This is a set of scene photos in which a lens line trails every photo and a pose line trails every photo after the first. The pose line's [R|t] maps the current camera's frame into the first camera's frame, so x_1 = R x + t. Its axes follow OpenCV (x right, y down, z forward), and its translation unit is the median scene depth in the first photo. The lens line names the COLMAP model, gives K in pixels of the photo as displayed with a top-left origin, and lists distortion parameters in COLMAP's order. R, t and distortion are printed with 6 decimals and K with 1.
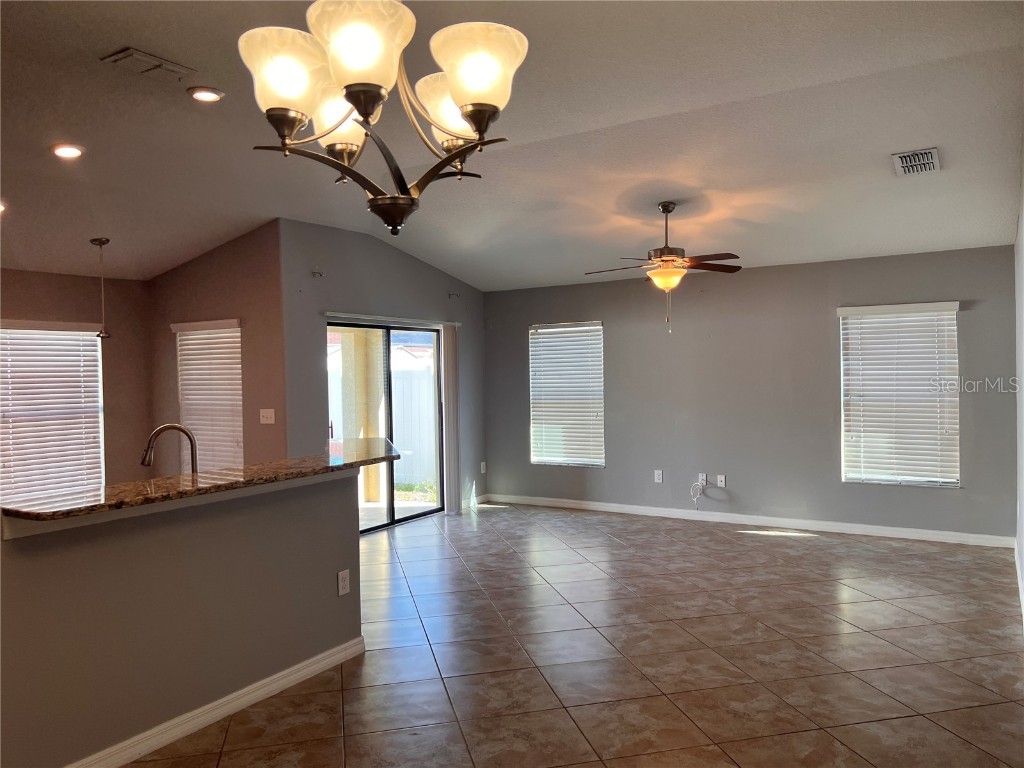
lens RADIAL K [[753.1, 0, 510.2], [0, 753.1, 378.6], [0, 0, 1]] dist [0.066130, -0.091952]
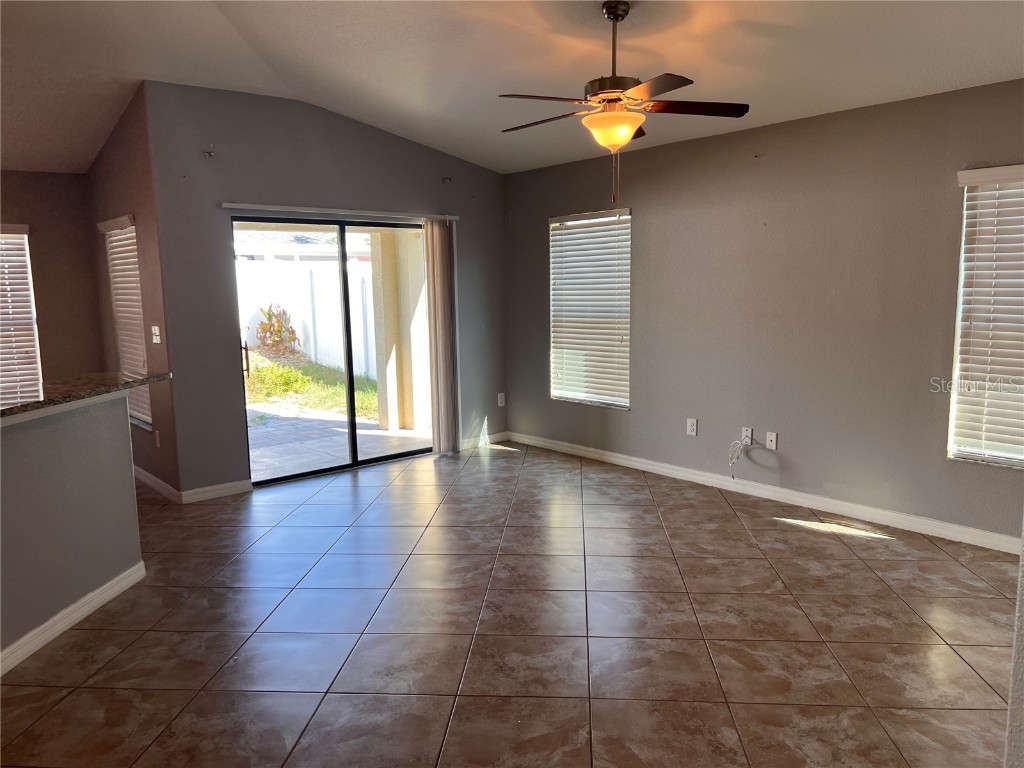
lens RADIAL K [[759.7, 0, 512.0], [0, 759.7, 384.0], [0, 0, 1]] dist [0.067278, -0.094113]
pose [[0.953748, 0.041268, -0.297762, 0.256361], [-0.002252, 0.991485, 0.130201, -0.005318], [0.300600, -0.123508, 0.945719, 0.278795]]
